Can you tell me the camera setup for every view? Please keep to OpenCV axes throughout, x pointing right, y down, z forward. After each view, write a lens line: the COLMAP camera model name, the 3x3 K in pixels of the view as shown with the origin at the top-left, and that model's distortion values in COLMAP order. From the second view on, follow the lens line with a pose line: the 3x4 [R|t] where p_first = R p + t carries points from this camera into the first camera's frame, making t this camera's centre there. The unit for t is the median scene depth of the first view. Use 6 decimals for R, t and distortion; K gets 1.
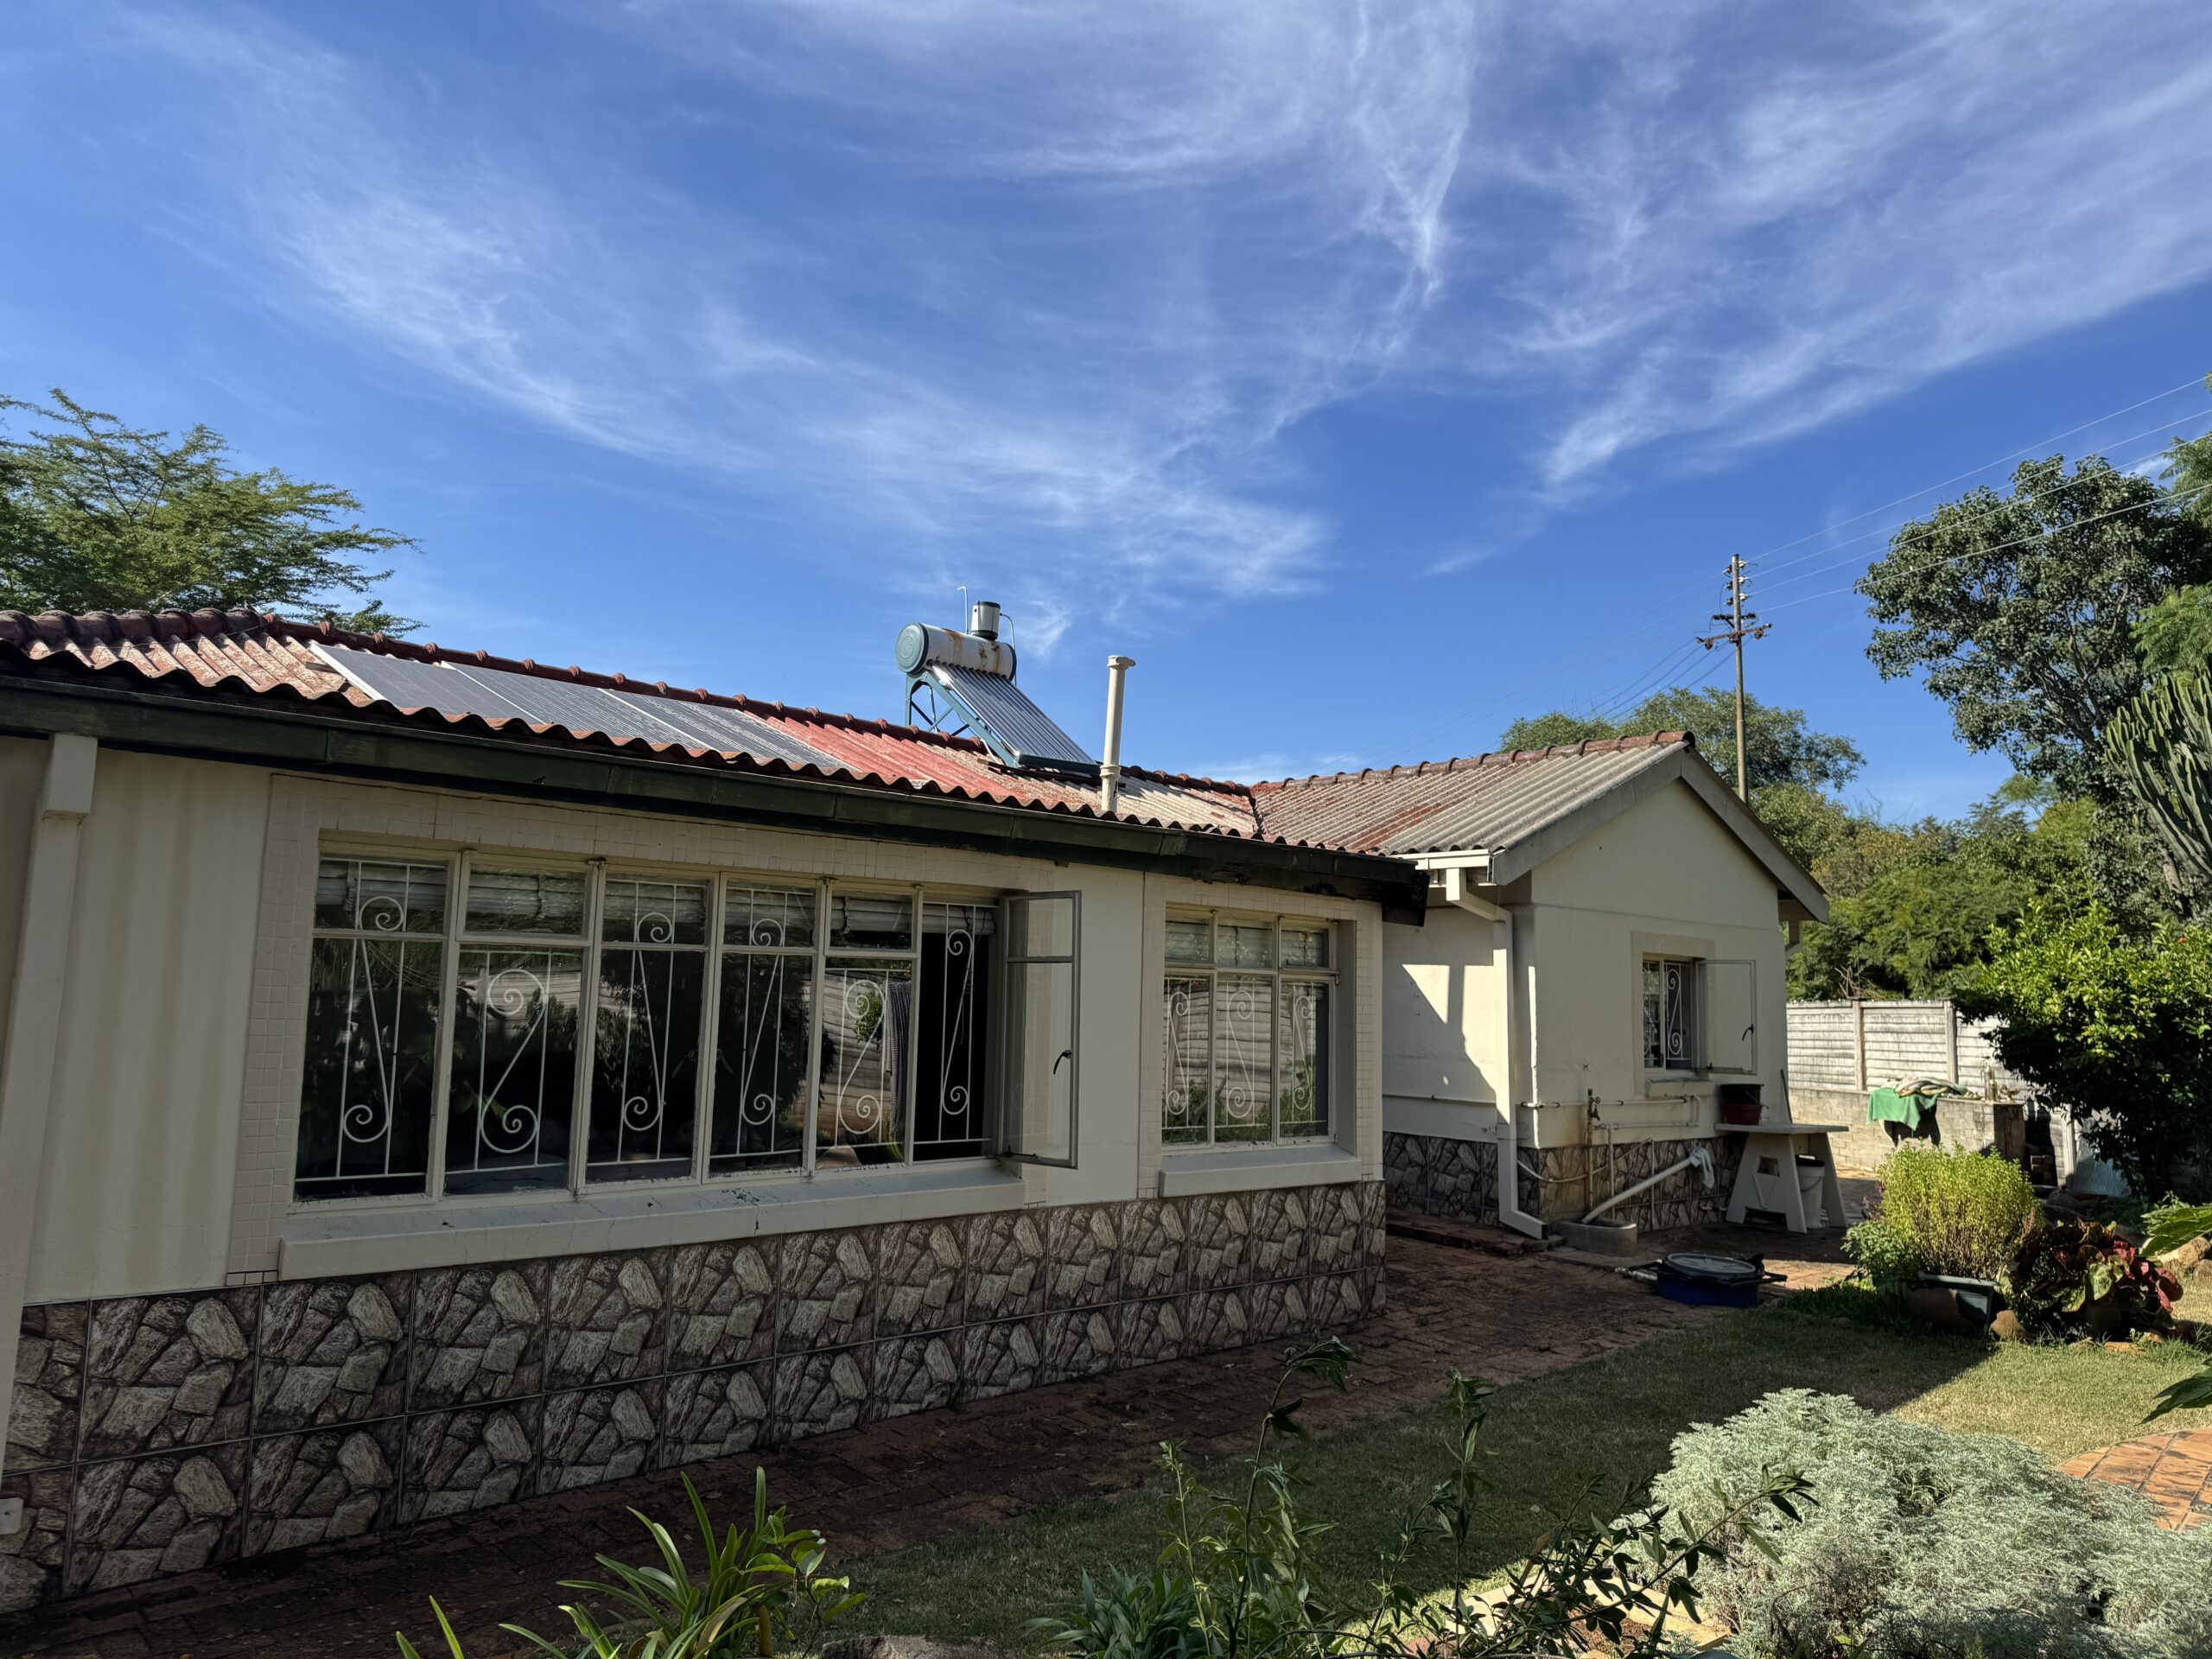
lens RADIAL K [[1531.5, 0, 1076.4], [0, 1531.5, 820.2], [0, 0, 1]] dist [0.087484, -0.107956]
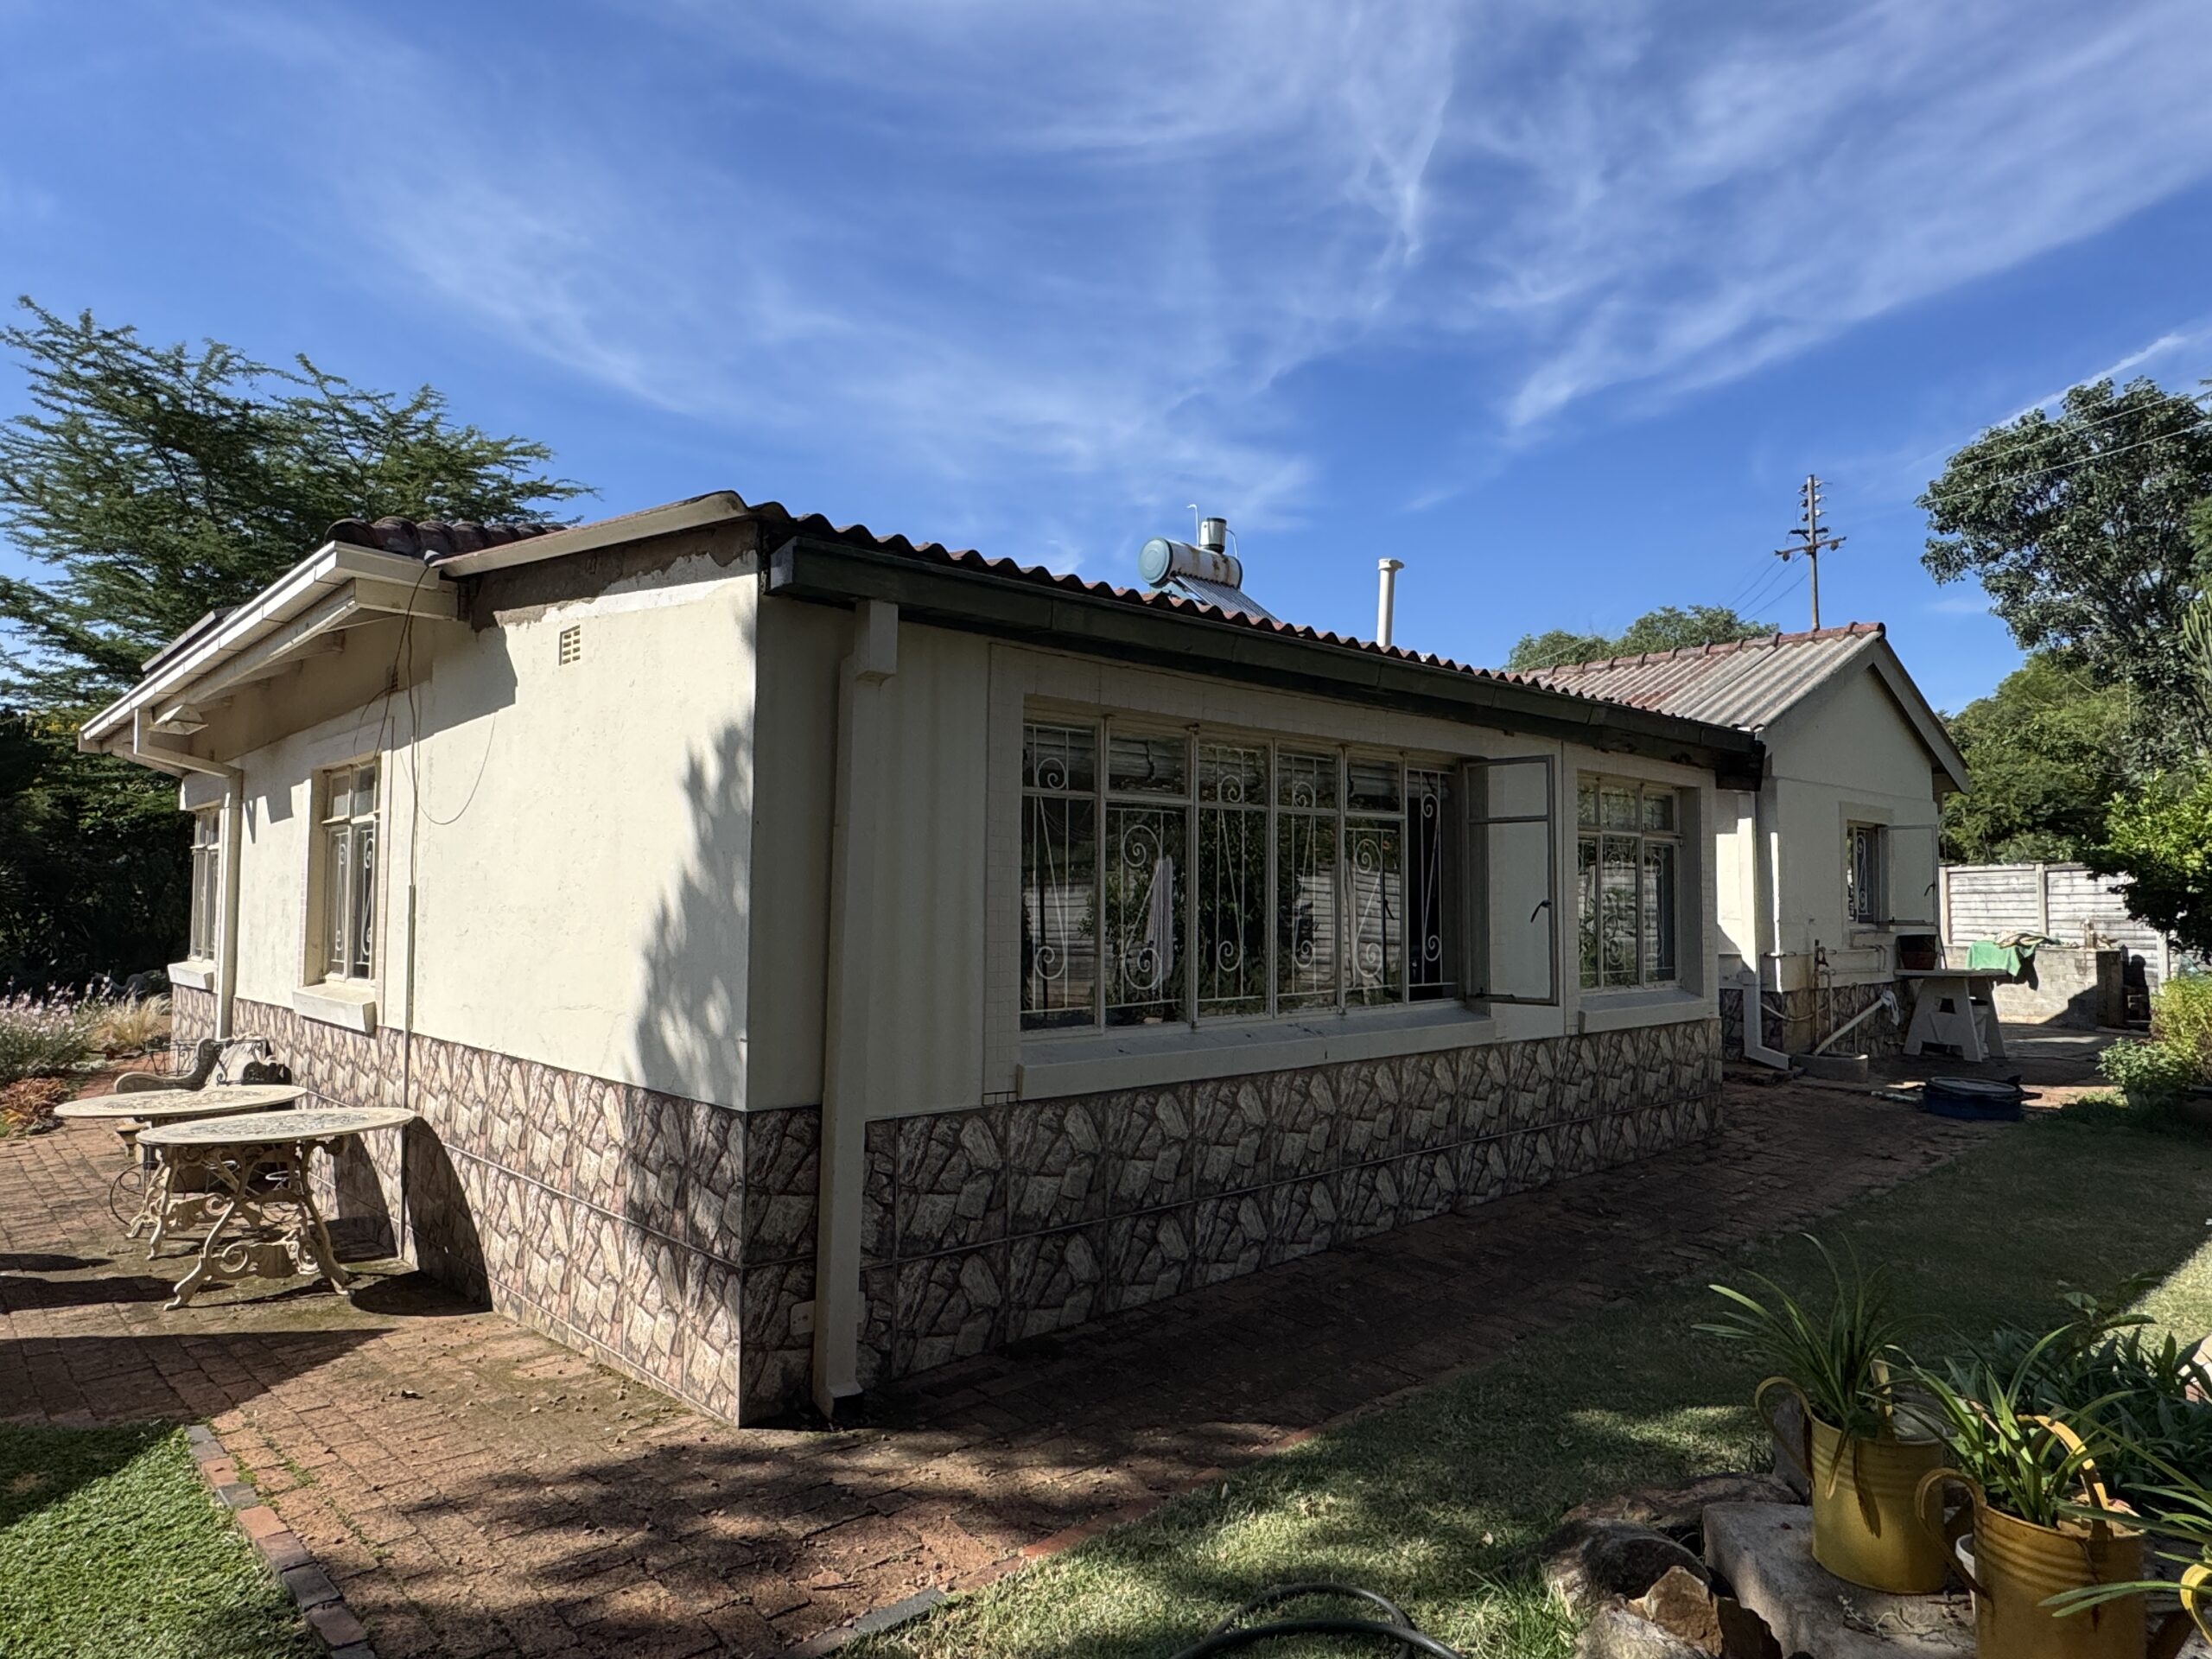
lens RADIAL K [[1354.3, 0, 1101.4], [0, 1354.3, 843.0], [0, 0, 1]] dist [-0.005696, 0.016739]
pose [[0.999837, -0.018014, 0.001469, -0.159478], [0.017843, 0.996741, 0.078674, 0.013235], [-0.002881, -0.078635, 0.996899, 0.017846]]
